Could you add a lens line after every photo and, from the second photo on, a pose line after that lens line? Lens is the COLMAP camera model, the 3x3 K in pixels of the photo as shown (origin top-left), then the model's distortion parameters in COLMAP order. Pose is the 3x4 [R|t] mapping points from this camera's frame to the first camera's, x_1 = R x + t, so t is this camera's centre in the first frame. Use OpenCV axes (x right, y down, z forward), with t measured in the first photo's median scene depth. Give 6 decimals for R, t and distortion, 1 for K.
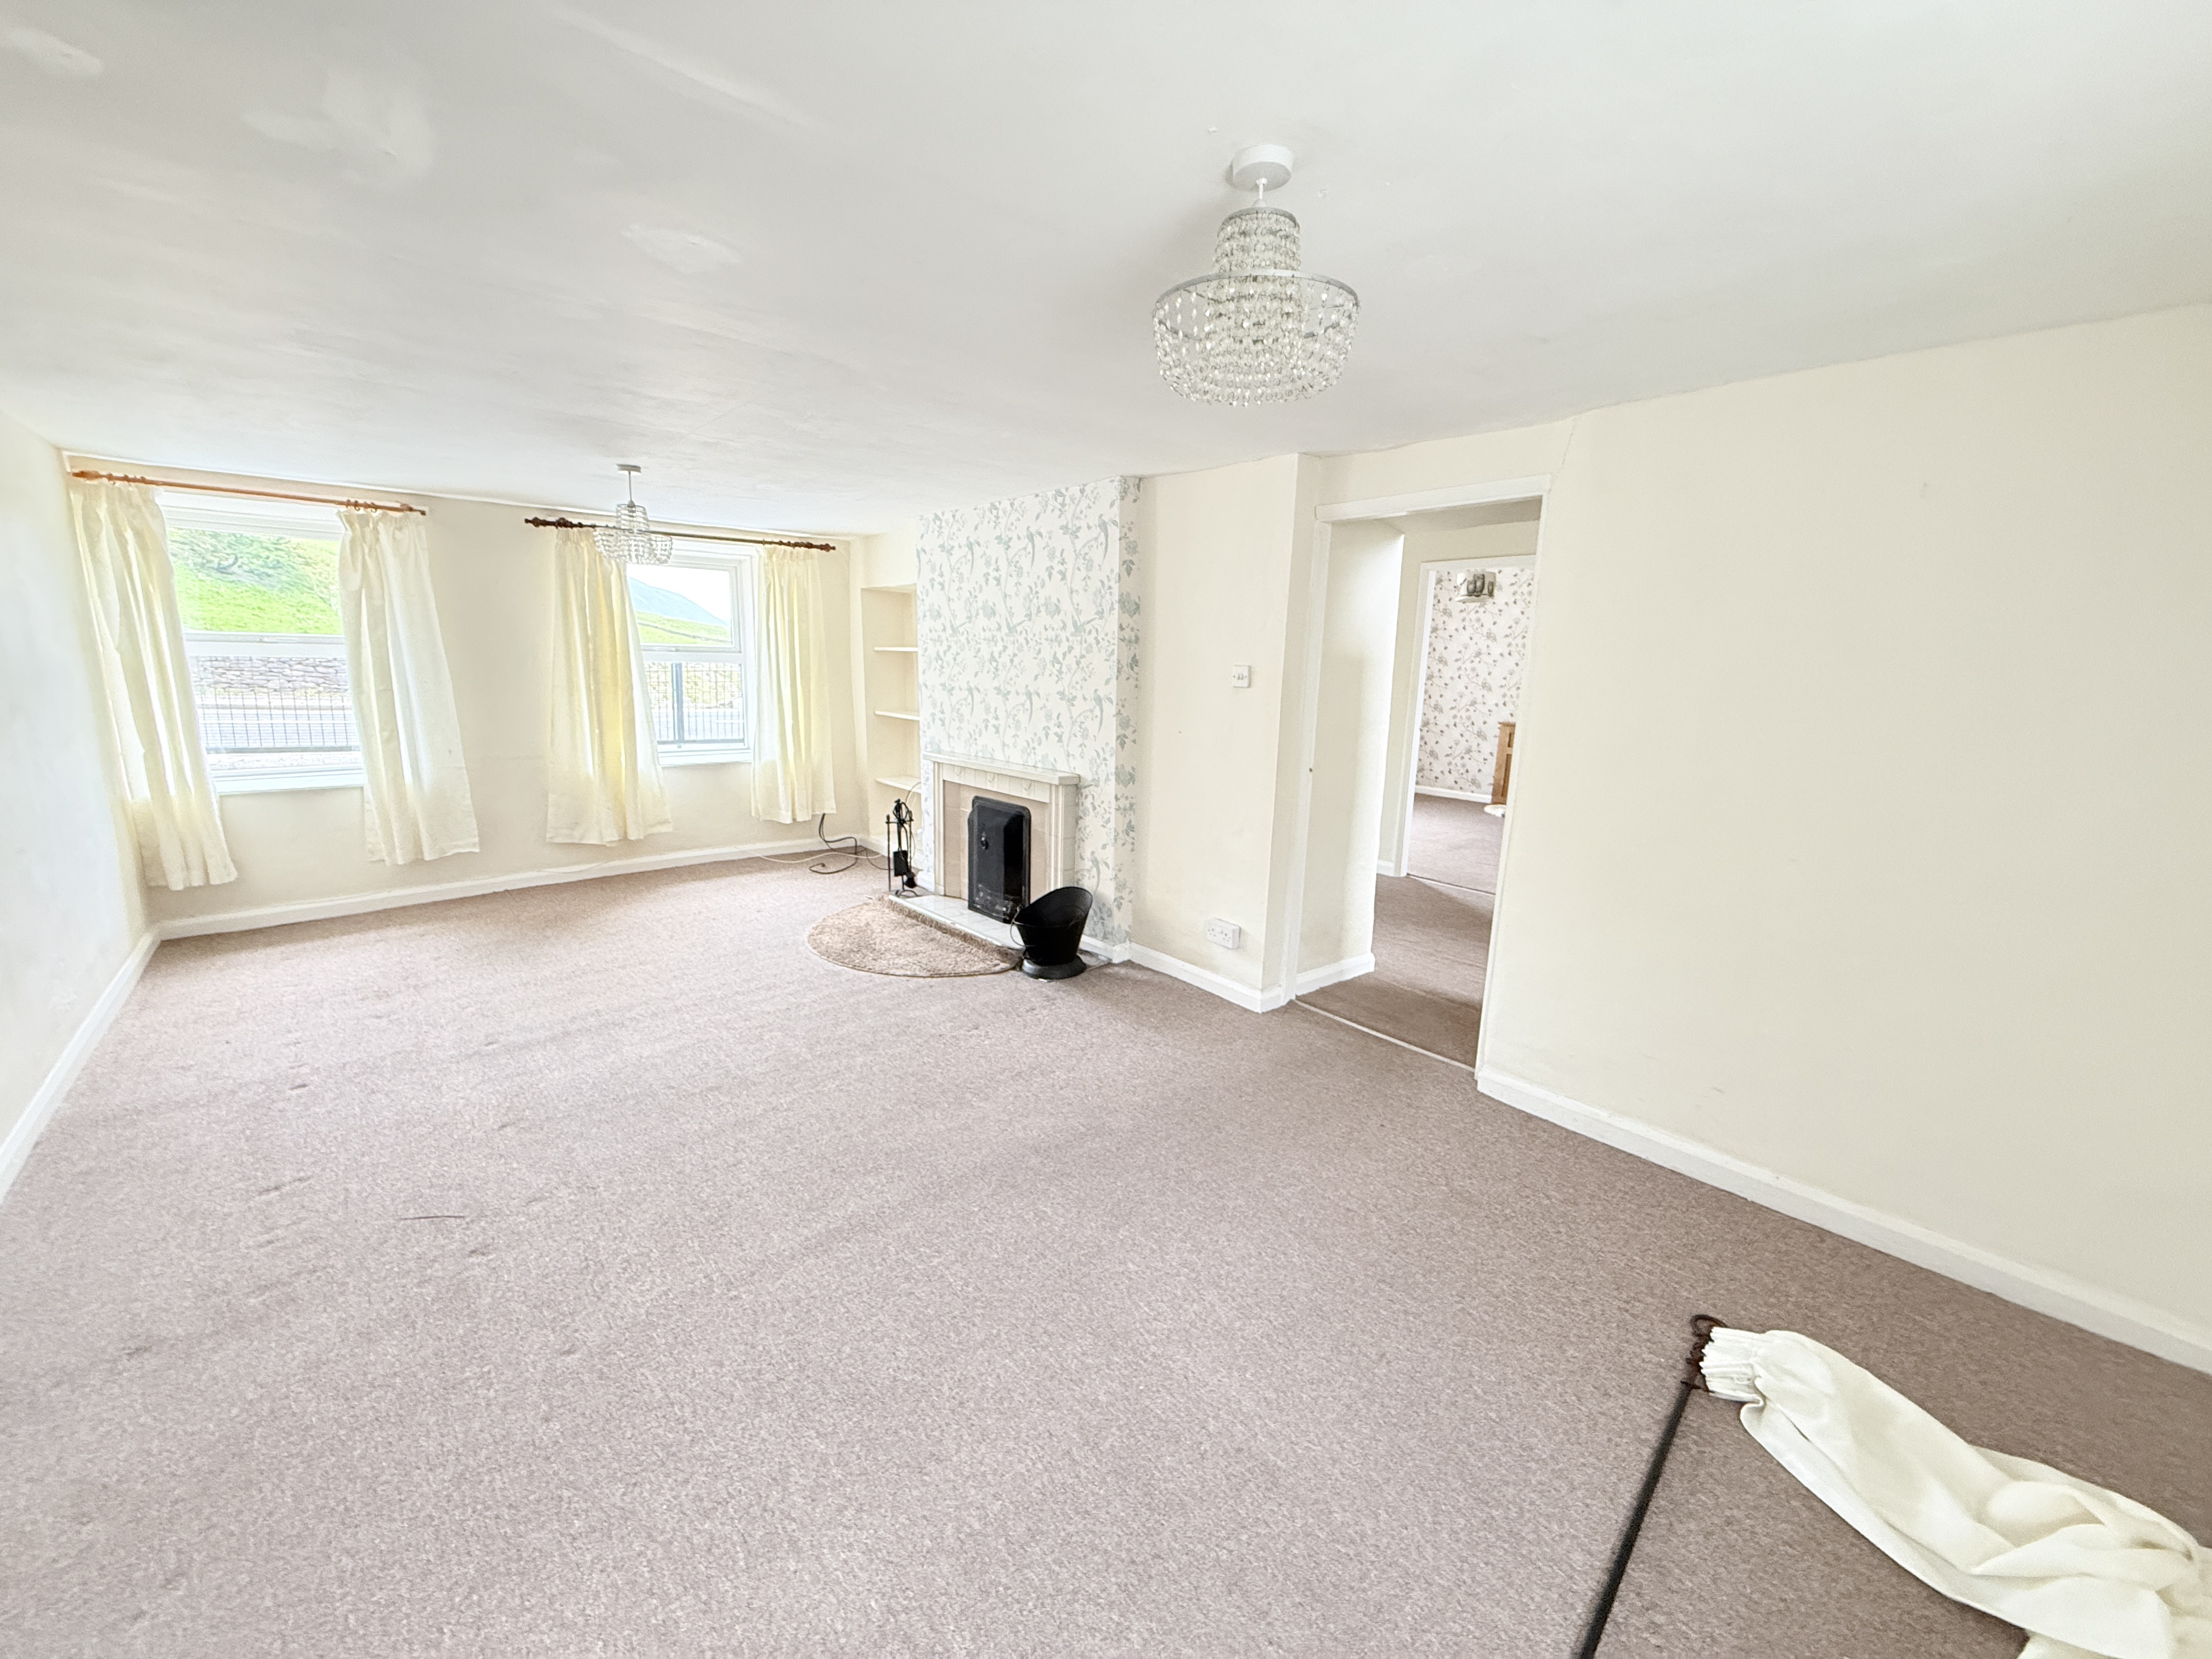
lens RADIAL K [[880.4, 0, 1101.4], [0, 880.4, 833.4], [0, 0, 1]] dist [-0.000061, -0.000001]
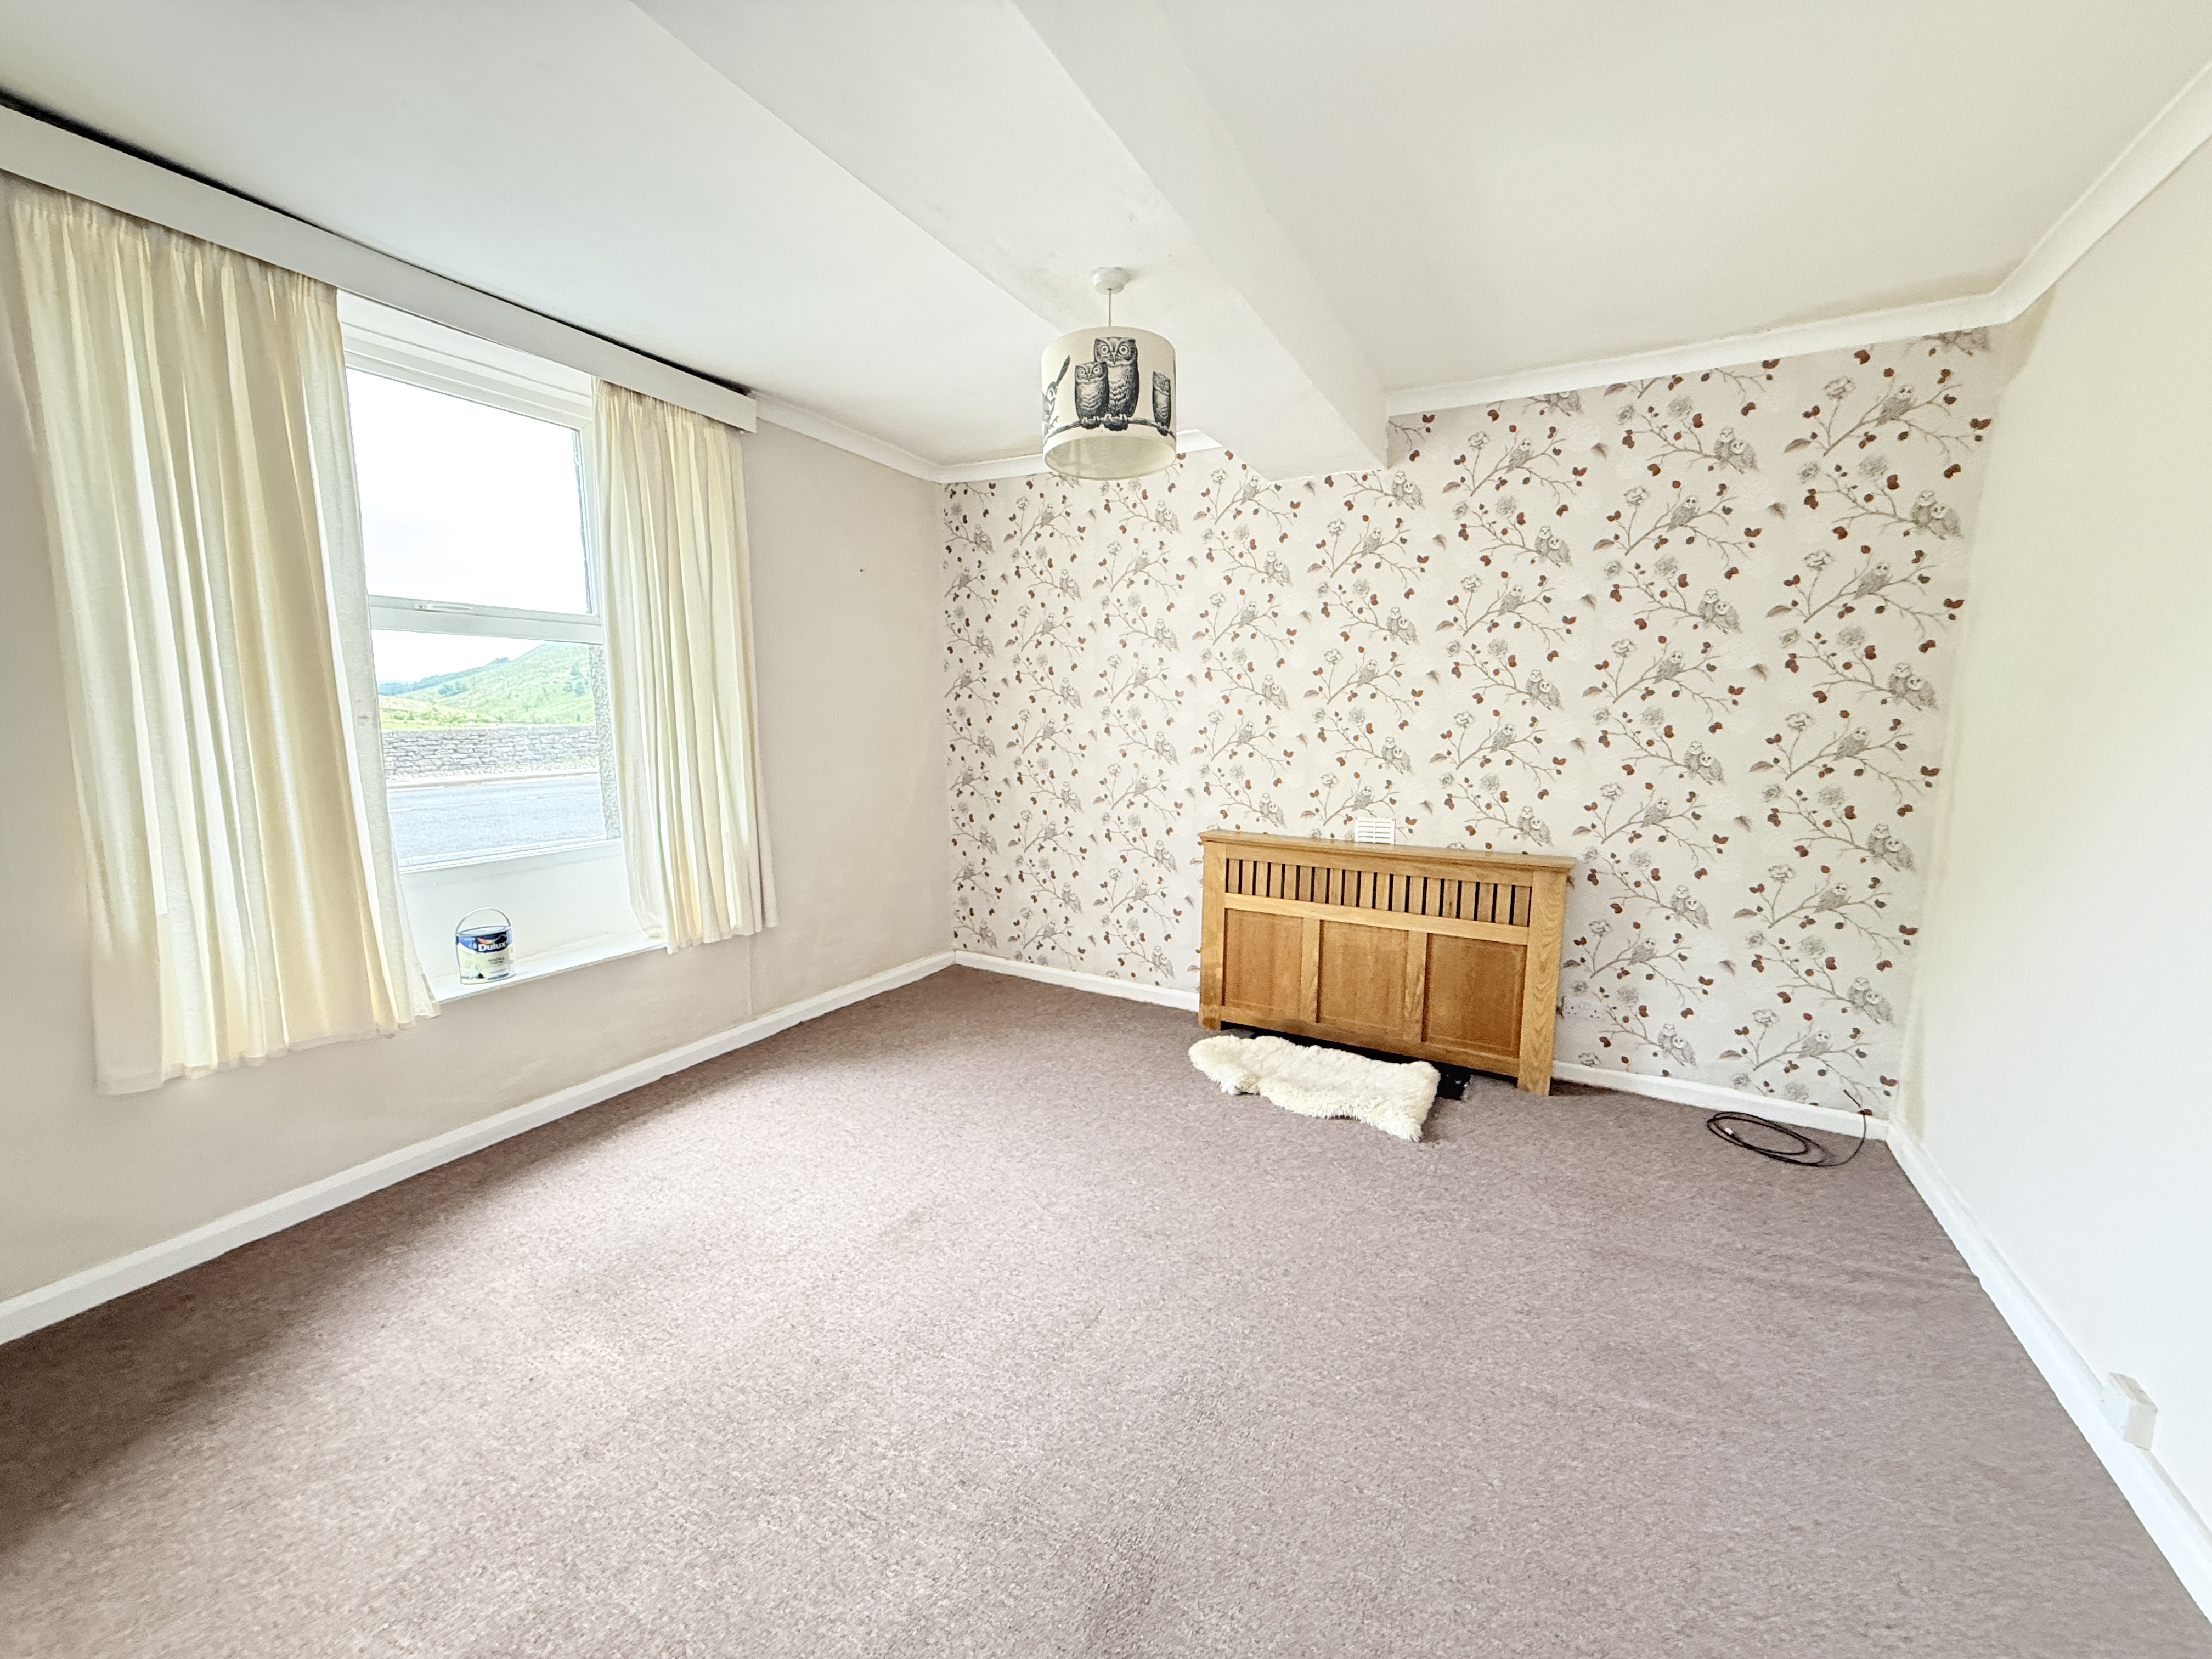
lens RADIAL K [[883.6, 0, 1107.7], [0, 883.6, 828.9], [0, 0, 1]] dist [-0.000426, 0.001483]
pose [[0.936442, -0.067415, 0.344283, 0.251009], [0.087579, 0.995214, -0.043339, -0.109265], [-0.339714, 0.070737, 0.937865, 0.587438]]
